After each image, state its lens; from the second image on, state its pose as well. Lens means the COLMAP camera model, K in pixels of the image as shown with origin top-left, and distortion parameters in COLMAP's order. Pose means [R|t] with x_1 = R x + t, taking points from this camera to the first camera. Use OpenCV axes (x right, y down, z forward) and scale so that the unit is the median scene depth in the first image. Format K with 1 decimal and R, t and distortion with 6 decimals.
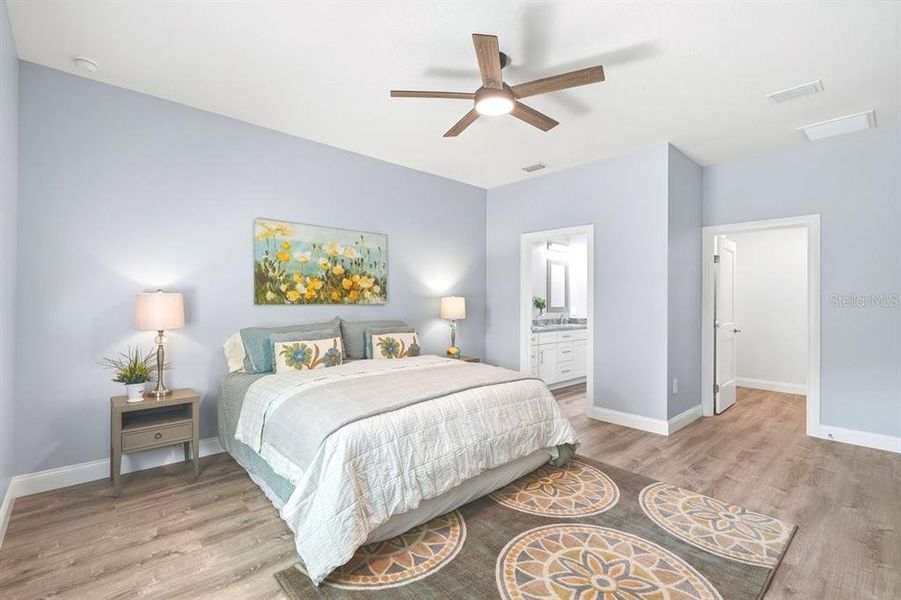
lens RADIAL K [[416.1, 0, 446.2], [0, 416.1, 302.7], [0, 0, 1]] dist [0.001497, -0.000301]
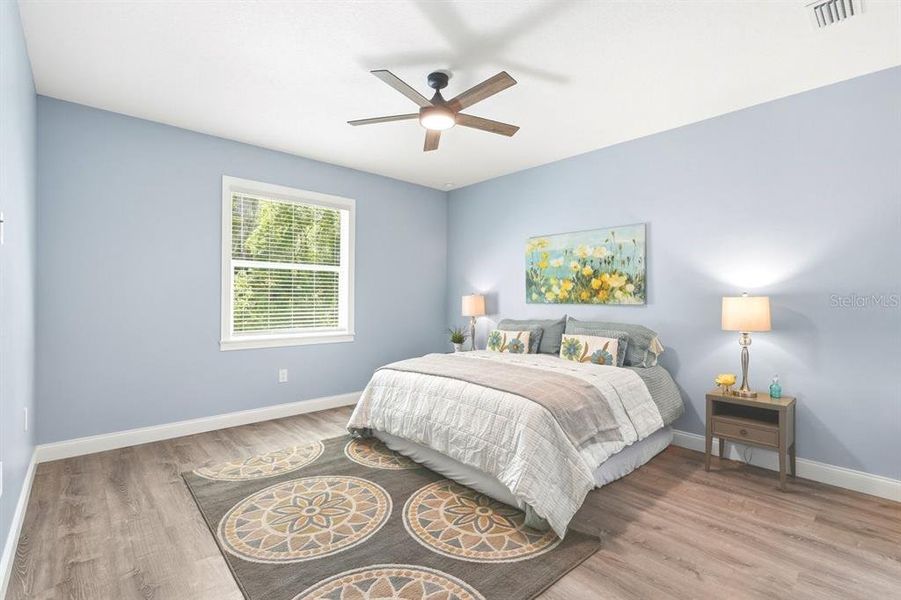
lens RADIAL K [[416.1, 0, 446.2], [0, 416.1, 302.7], [0, 0, 1]] dist [0.001497, -0.000301]
pose [[-0.020656, 0.007469, -0.999759, 0.816828], [-0.011971, 0.999899, 0.007718, -0.003412], [0.999715, 0.012127, -0.020565, 0.701425]]
